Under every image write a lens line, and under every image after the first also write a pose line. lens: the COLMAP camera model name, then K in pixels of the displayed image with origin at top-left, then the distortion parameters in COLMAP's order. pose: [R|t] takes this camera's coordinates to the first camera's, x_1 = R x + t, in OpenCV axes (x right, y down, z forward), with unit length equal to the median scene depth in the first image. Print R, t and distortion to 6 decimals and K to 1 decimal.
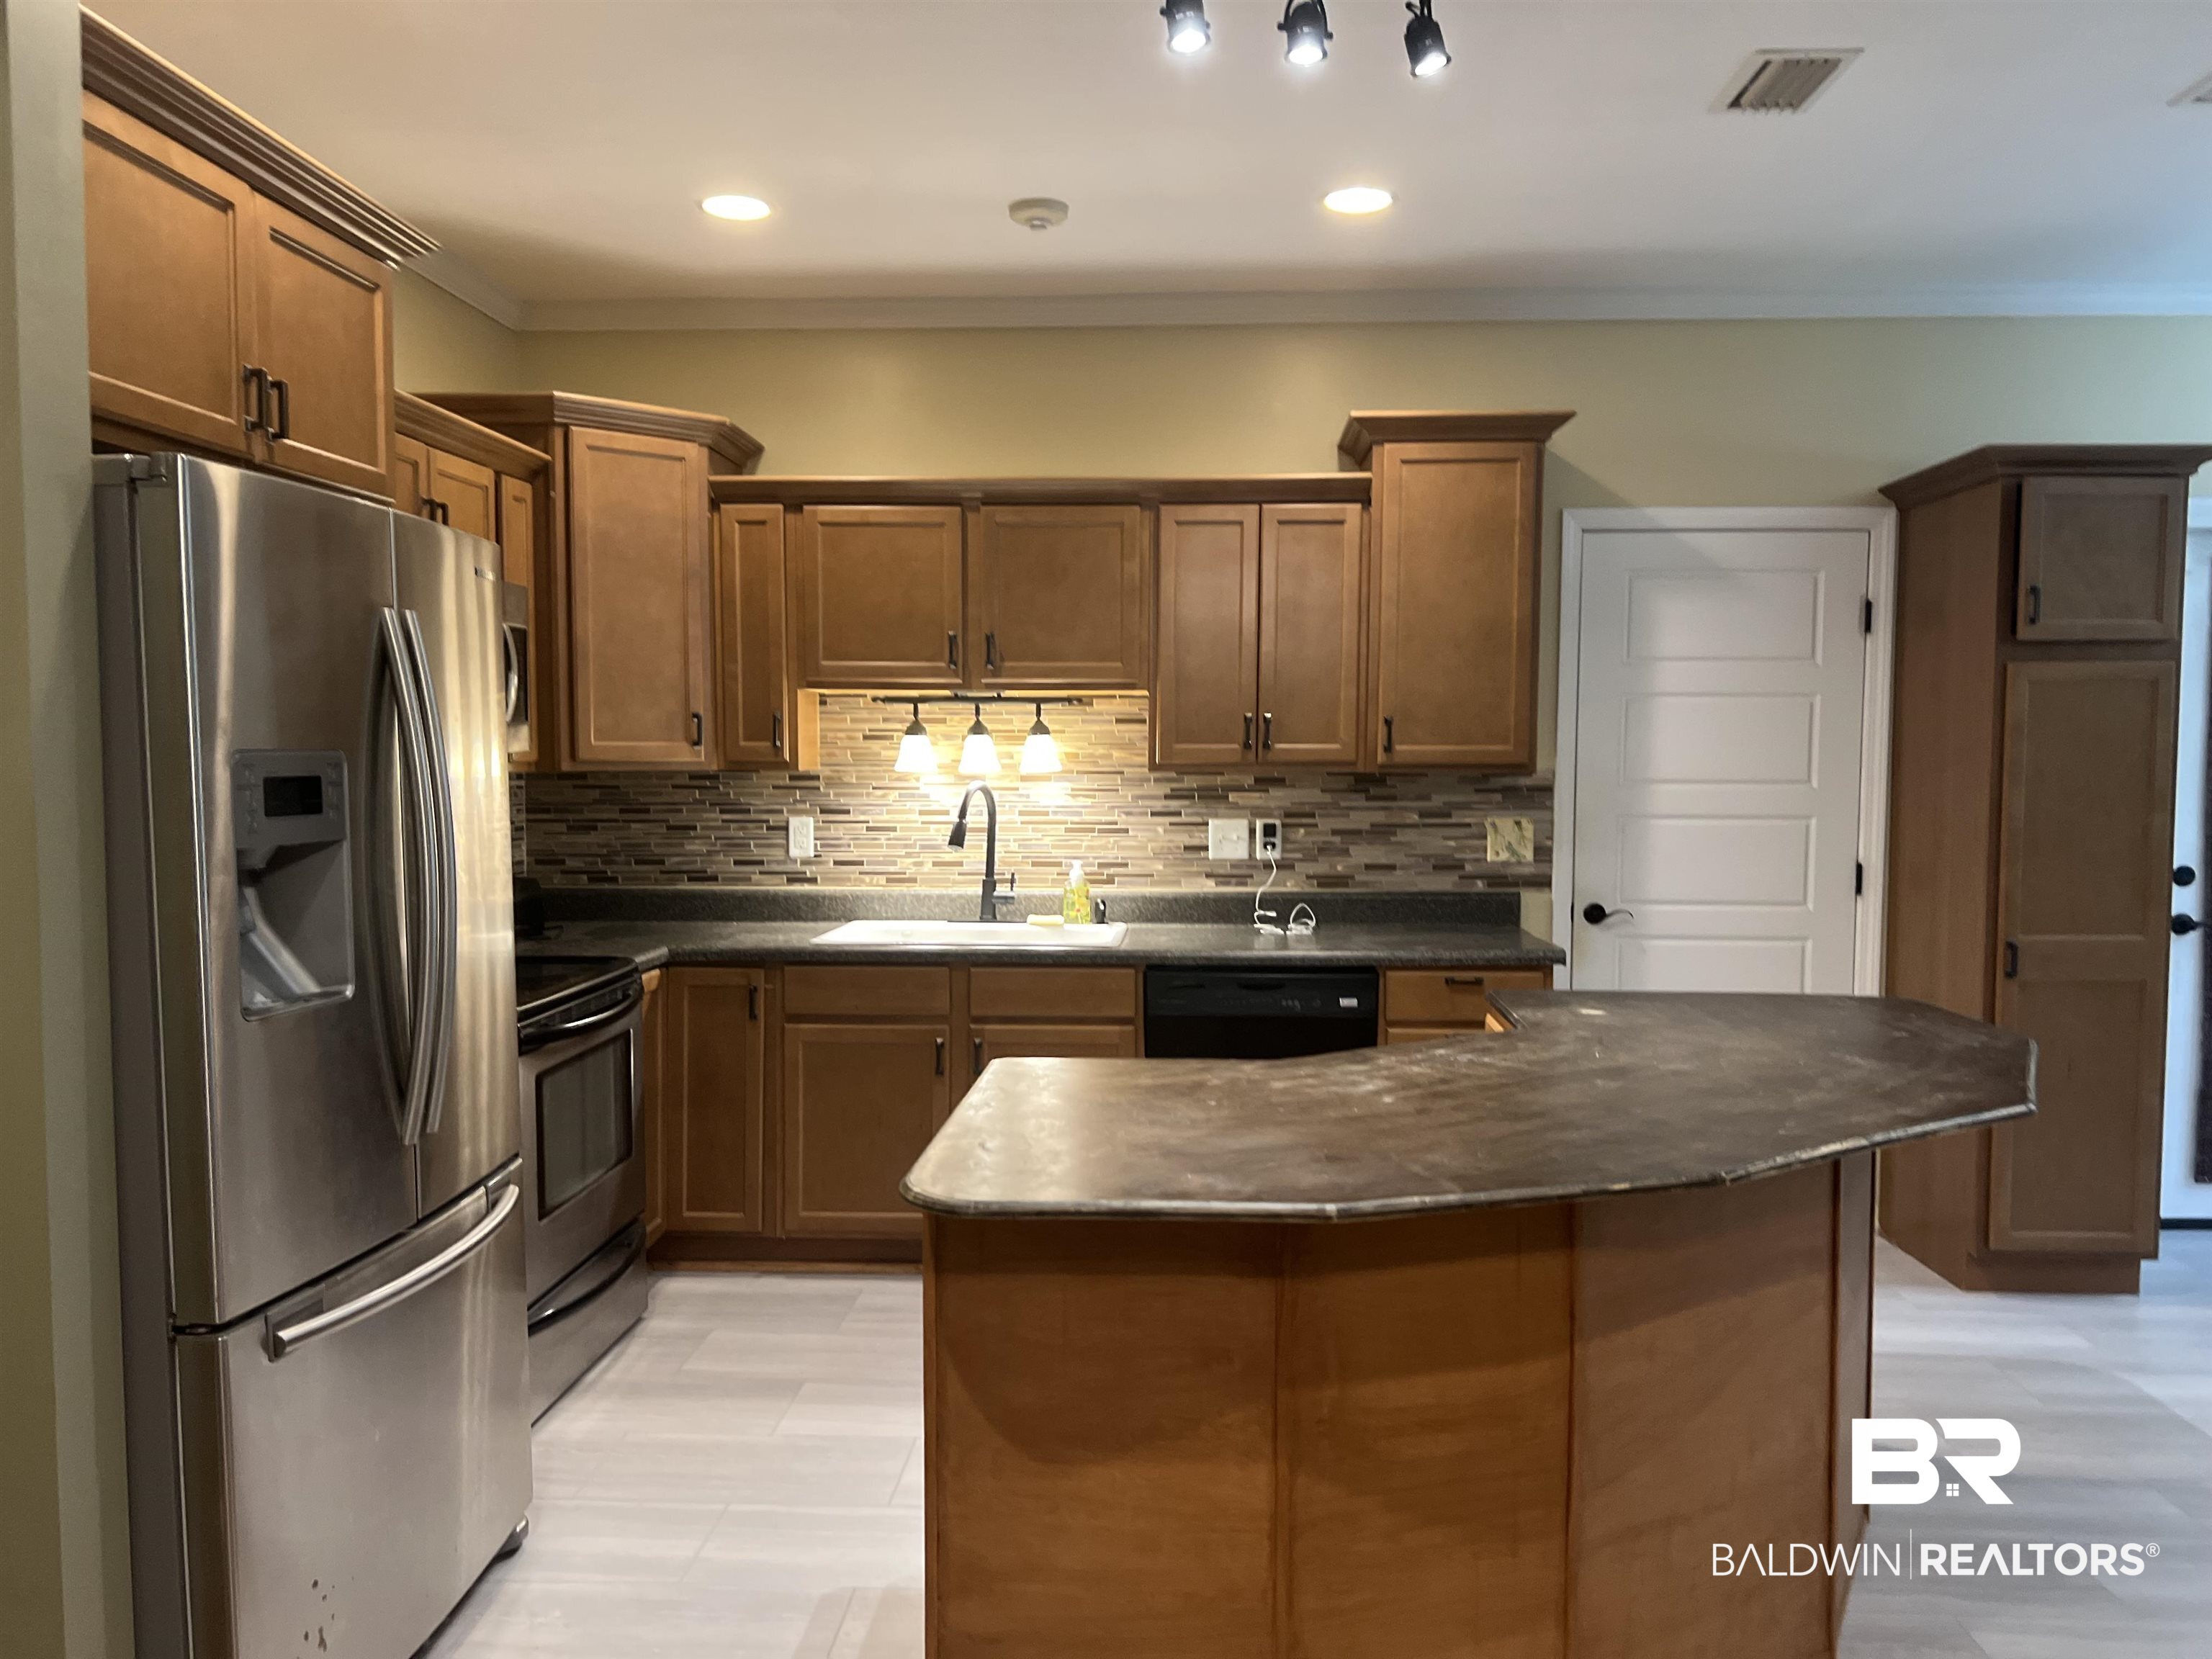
lens RADIAL K [[1683.5, 0, 1155.4], [0, 1683.5, 848.0], [0, 0, 1]] dist [0.044702, -0.023061]
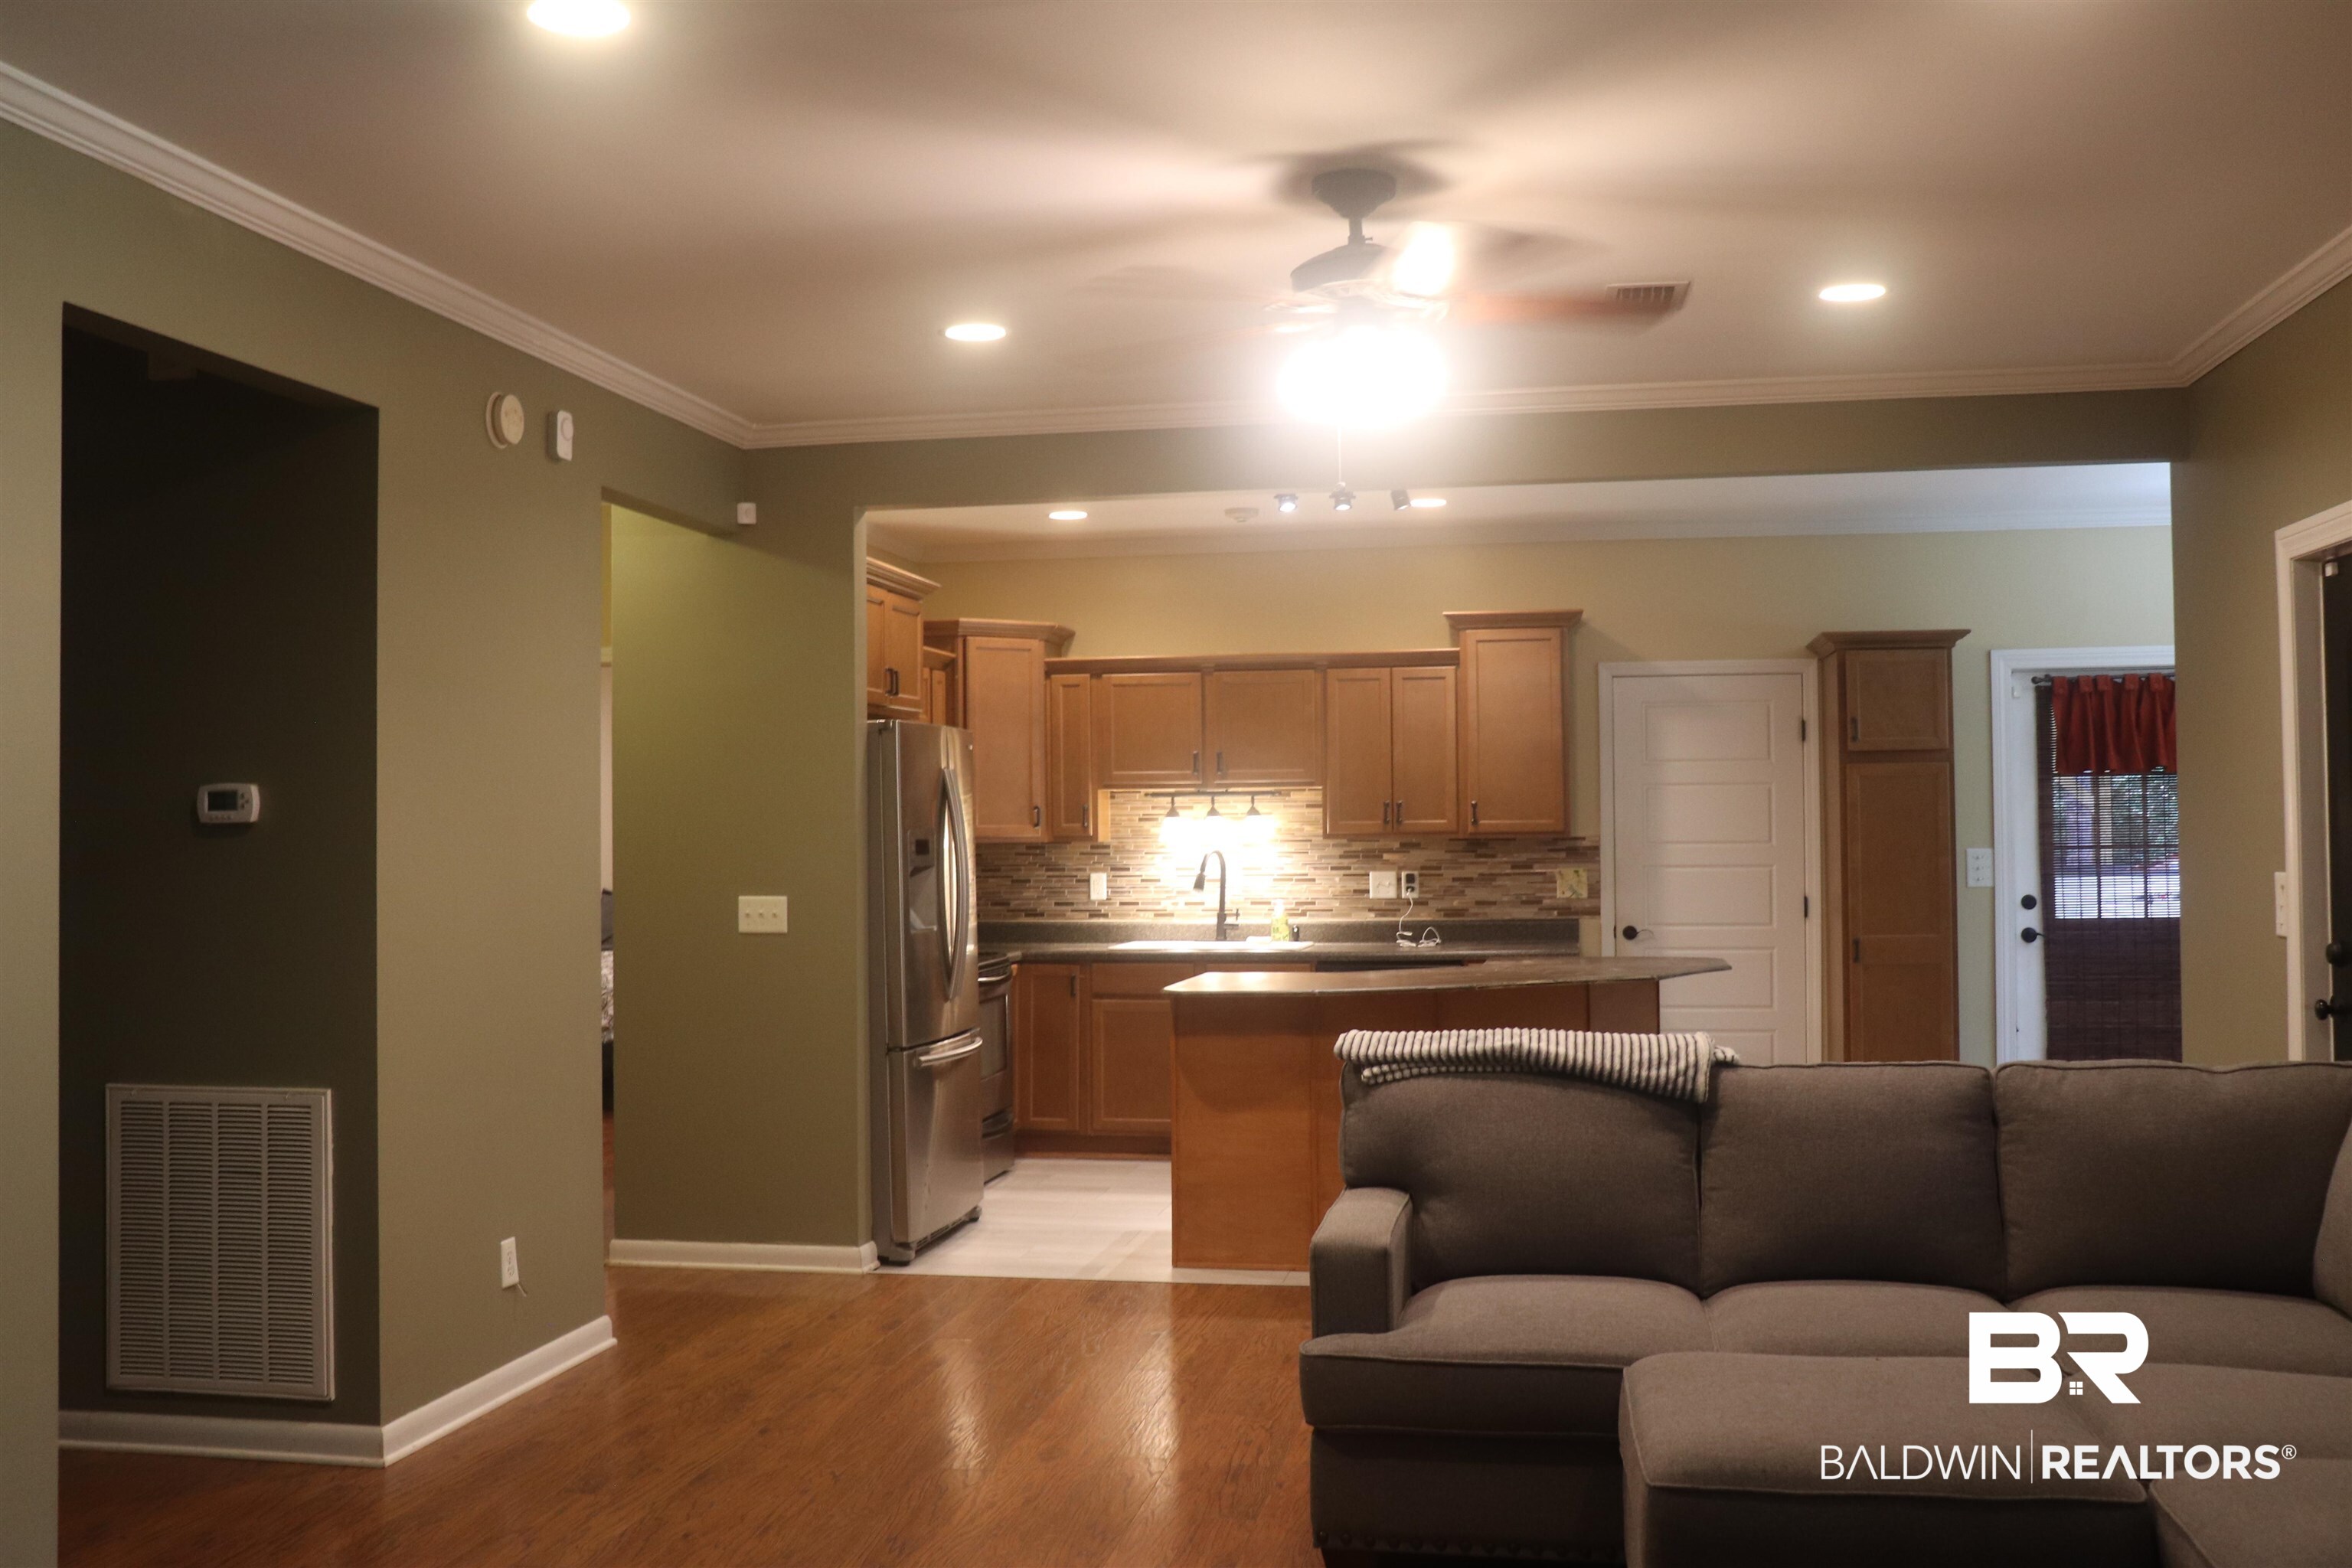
lens RADIAL K [[2351.3, 0, 1174.8], [0, 2351.3, 785.8], [0, 0, 1]] dist [0.000362, 0.000000]
pose [[0.989043, -0.015285, -0.146835, 0.172083], [0.003861, 0.996963, -0.077775, 0.069645], [0.147578, 0.076356, 0.986099, -1.098649]]
